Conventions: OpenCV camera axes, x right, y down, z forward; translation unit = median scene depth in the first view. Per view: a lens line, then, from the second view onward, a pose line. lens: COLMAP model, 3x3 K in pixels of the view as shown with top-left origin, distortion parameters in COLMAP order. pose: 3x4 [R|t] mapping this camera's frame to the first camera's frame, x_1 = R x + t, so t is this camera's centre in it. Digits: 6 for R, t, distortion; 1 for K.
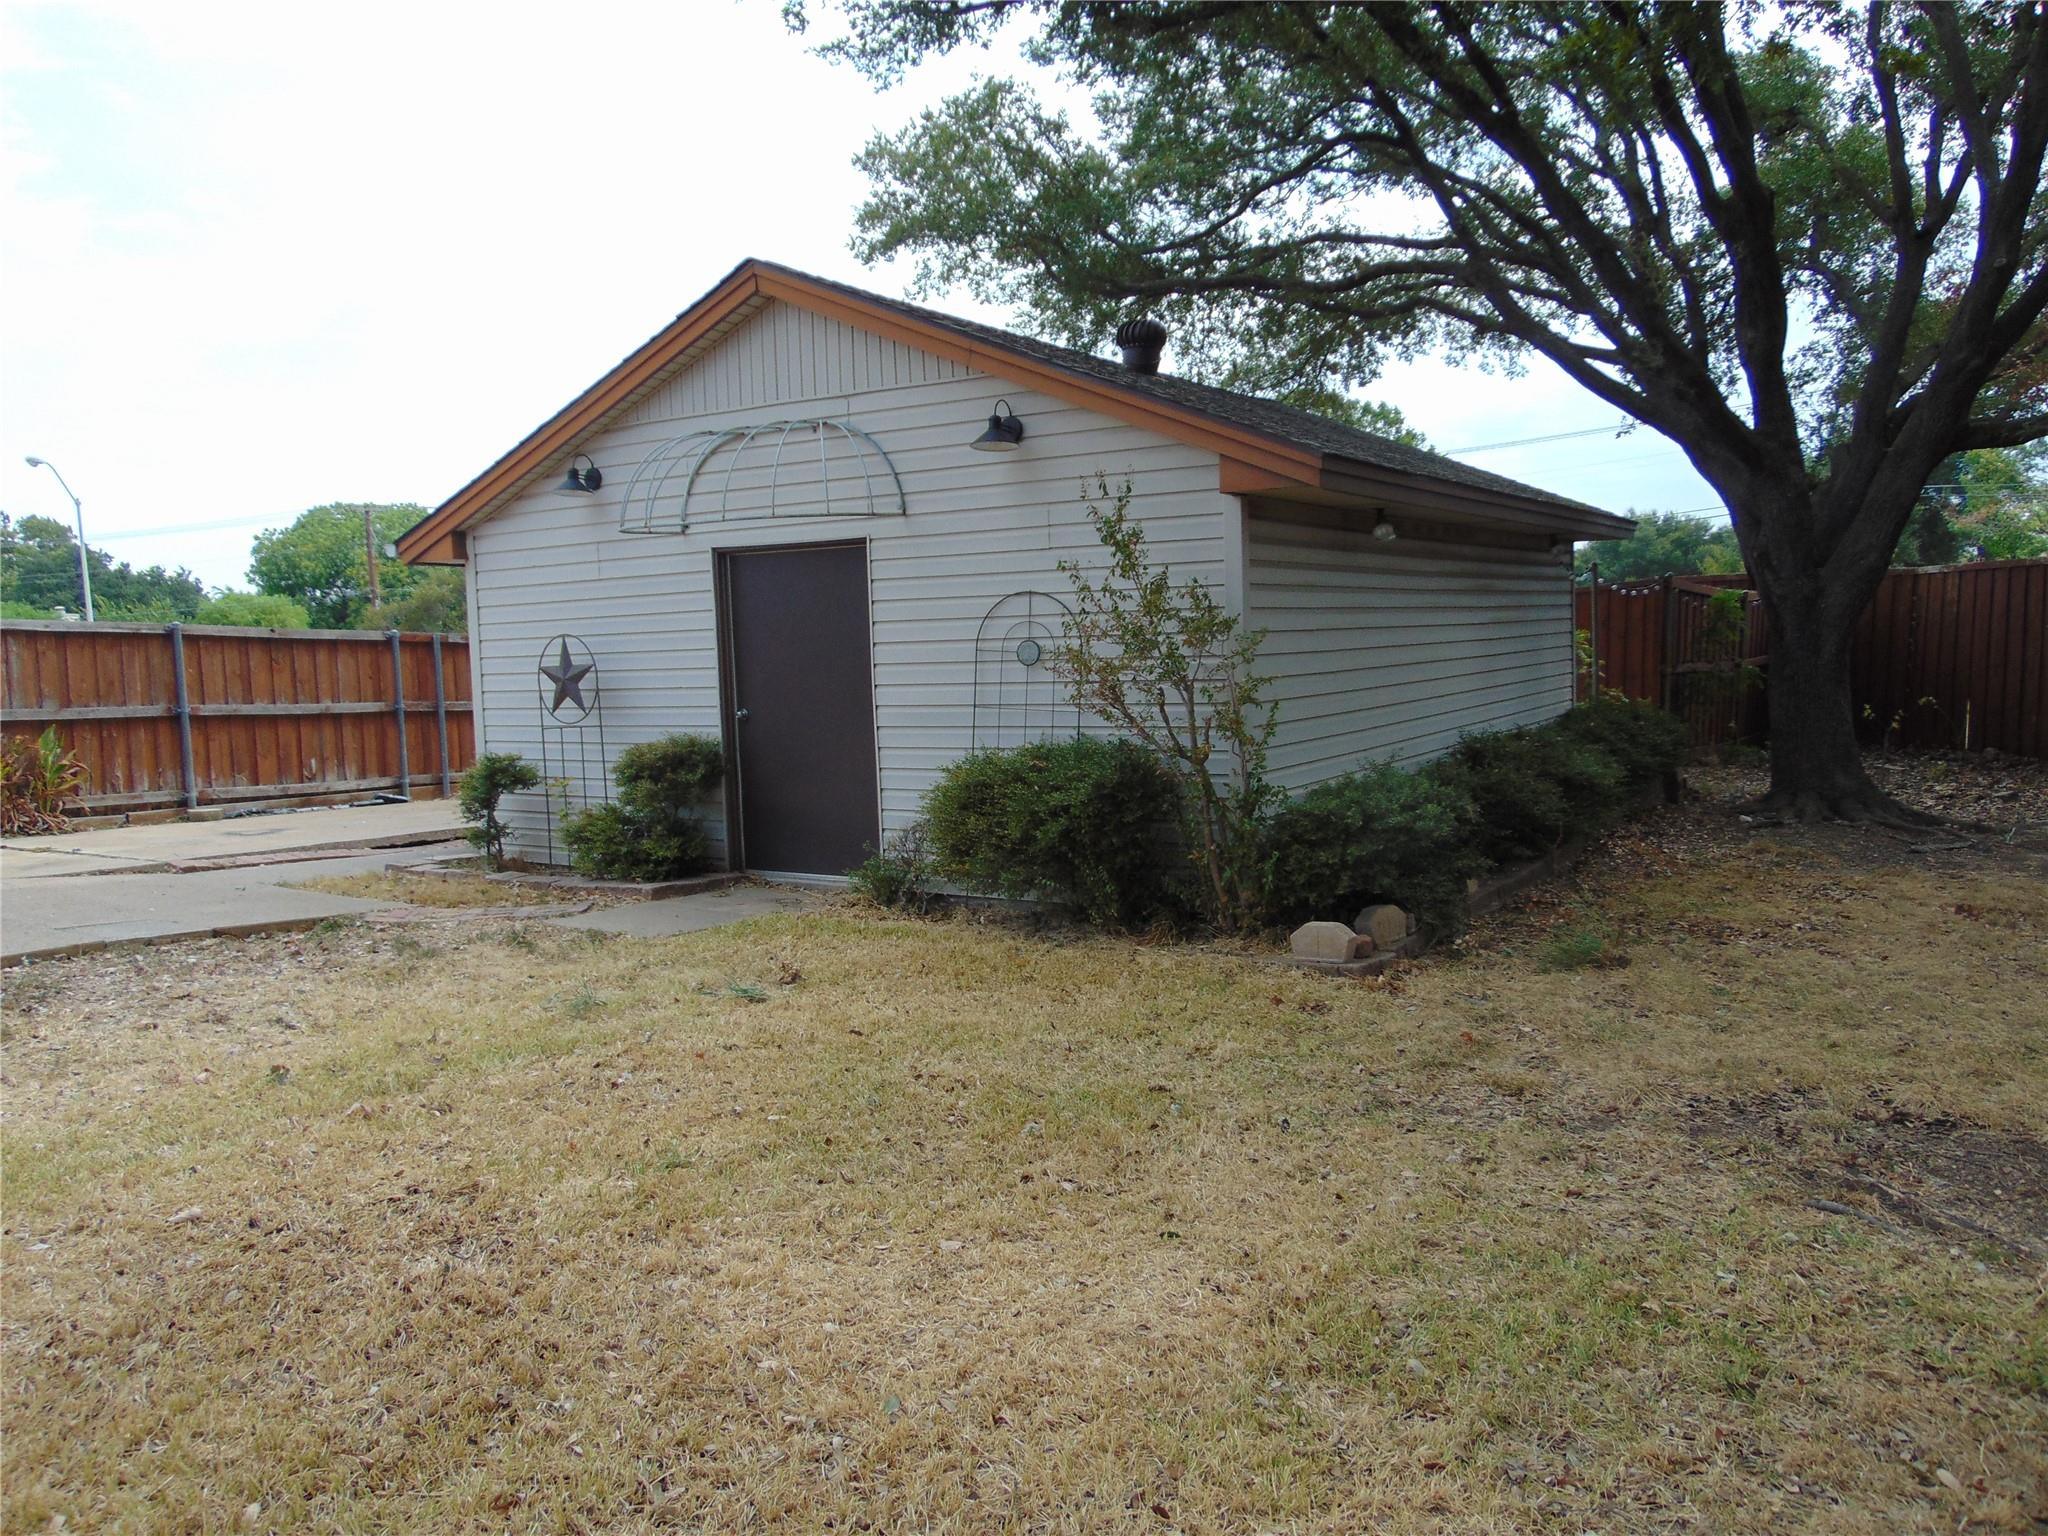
lens RADIAL K [[1542.6, 0, 1013.3], [0, 1542.6, 755.2], [0, 0, 1]] dist [-0.035565, 0.080524]
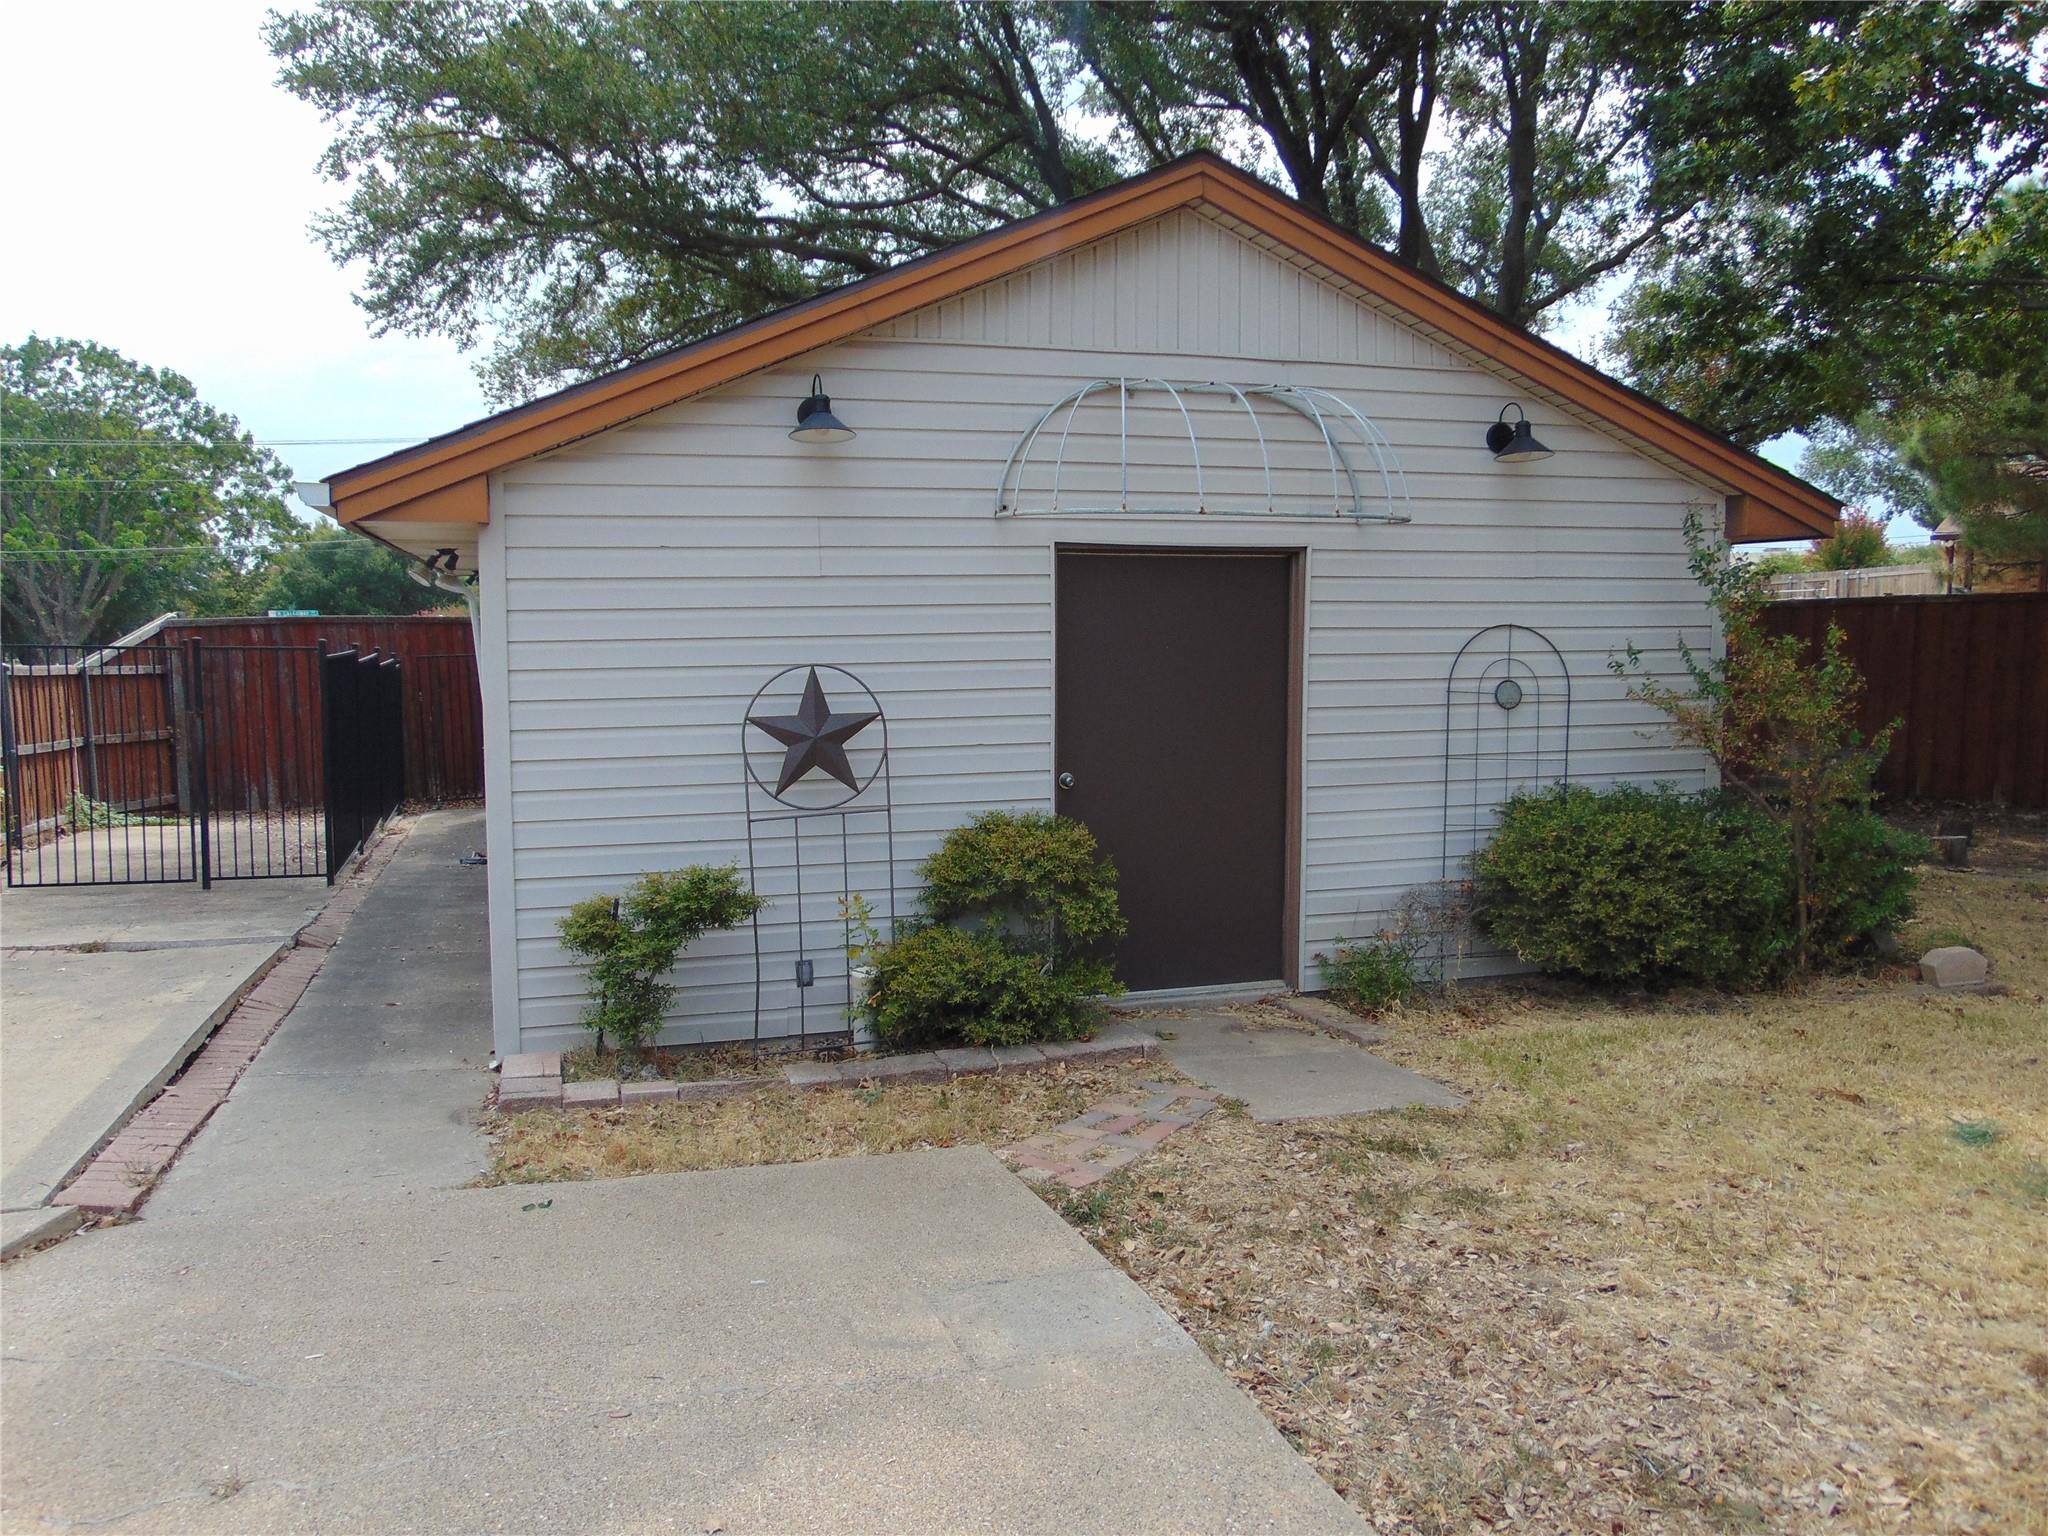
lens RADIAL K [[1542.6, 0, 1011.5], [0, 1542.6, 758.2], [0, 0, 1]] dist [-0.035565, 0.080524]
pose [[0.657853, -0.037368, 0.752219, -0.732758], [0.043265, 0.998994, 0.011789, -0.046260], [-0.751903, 0.024789, 0.658808, 0.557174]]
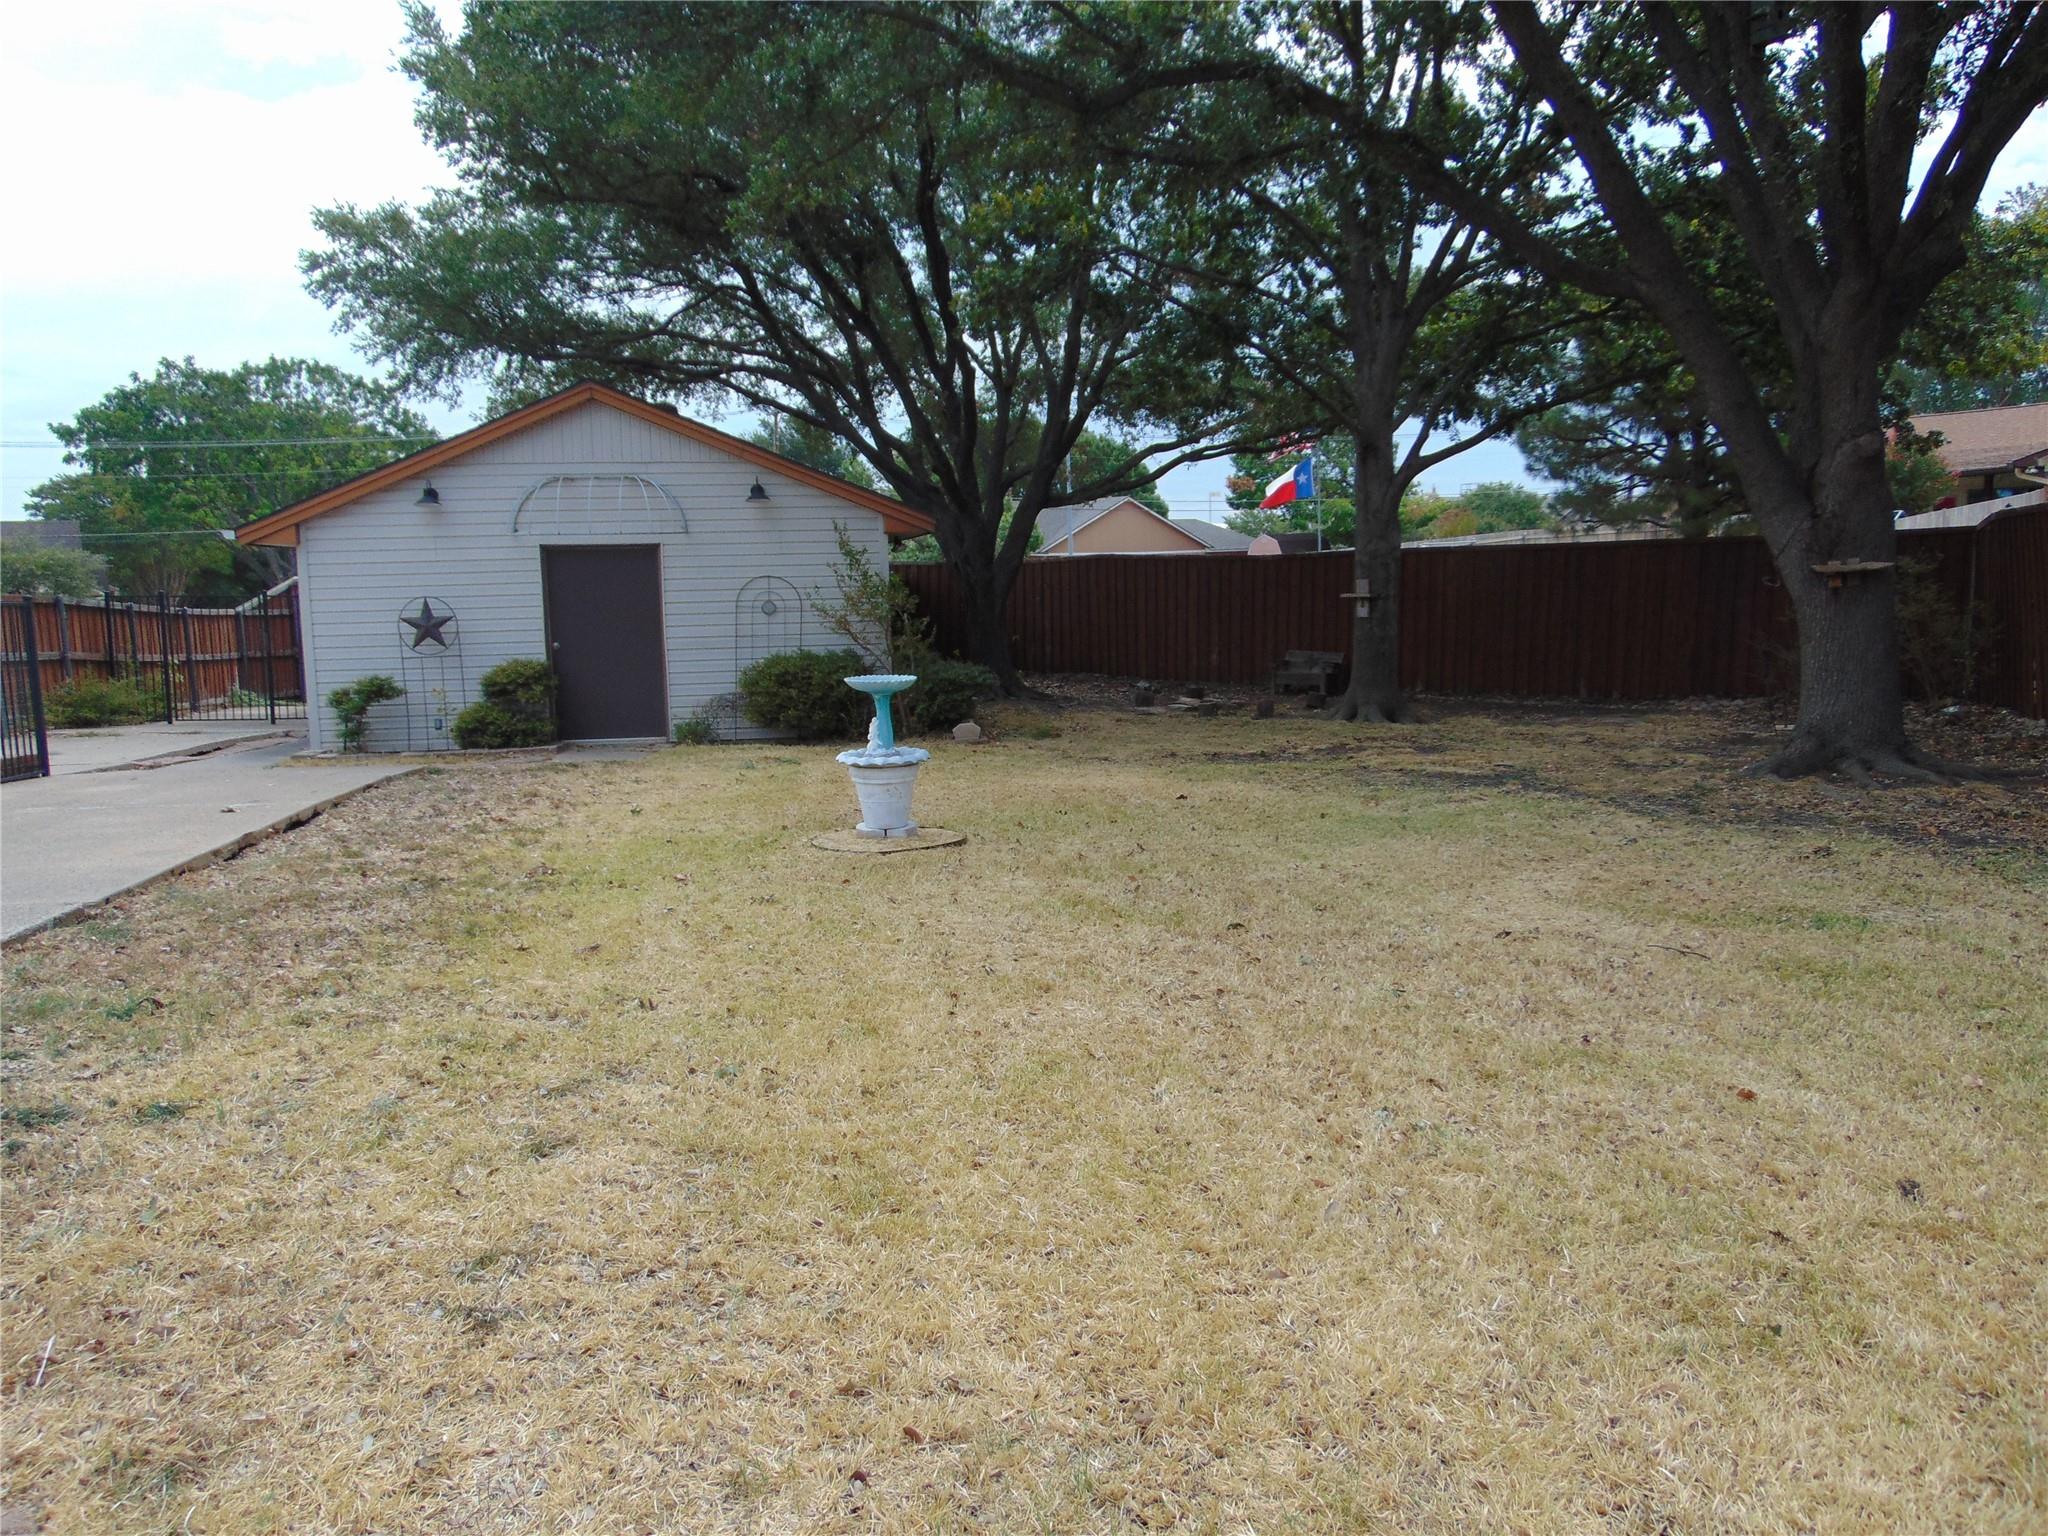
lens RADIAL K [[1542.6, 0, 1032.5], [0, 1542.6, 779.6], [0, 0, 1]] dist [-0.035565, 0.080524]
pose [[0.754809, -0.069372, 0.652266, -0.885098], [0.046612, 0.997551, 0.052156, 0.054603], [-0.654287, -0.008965, 0.756193, -0.587854]]
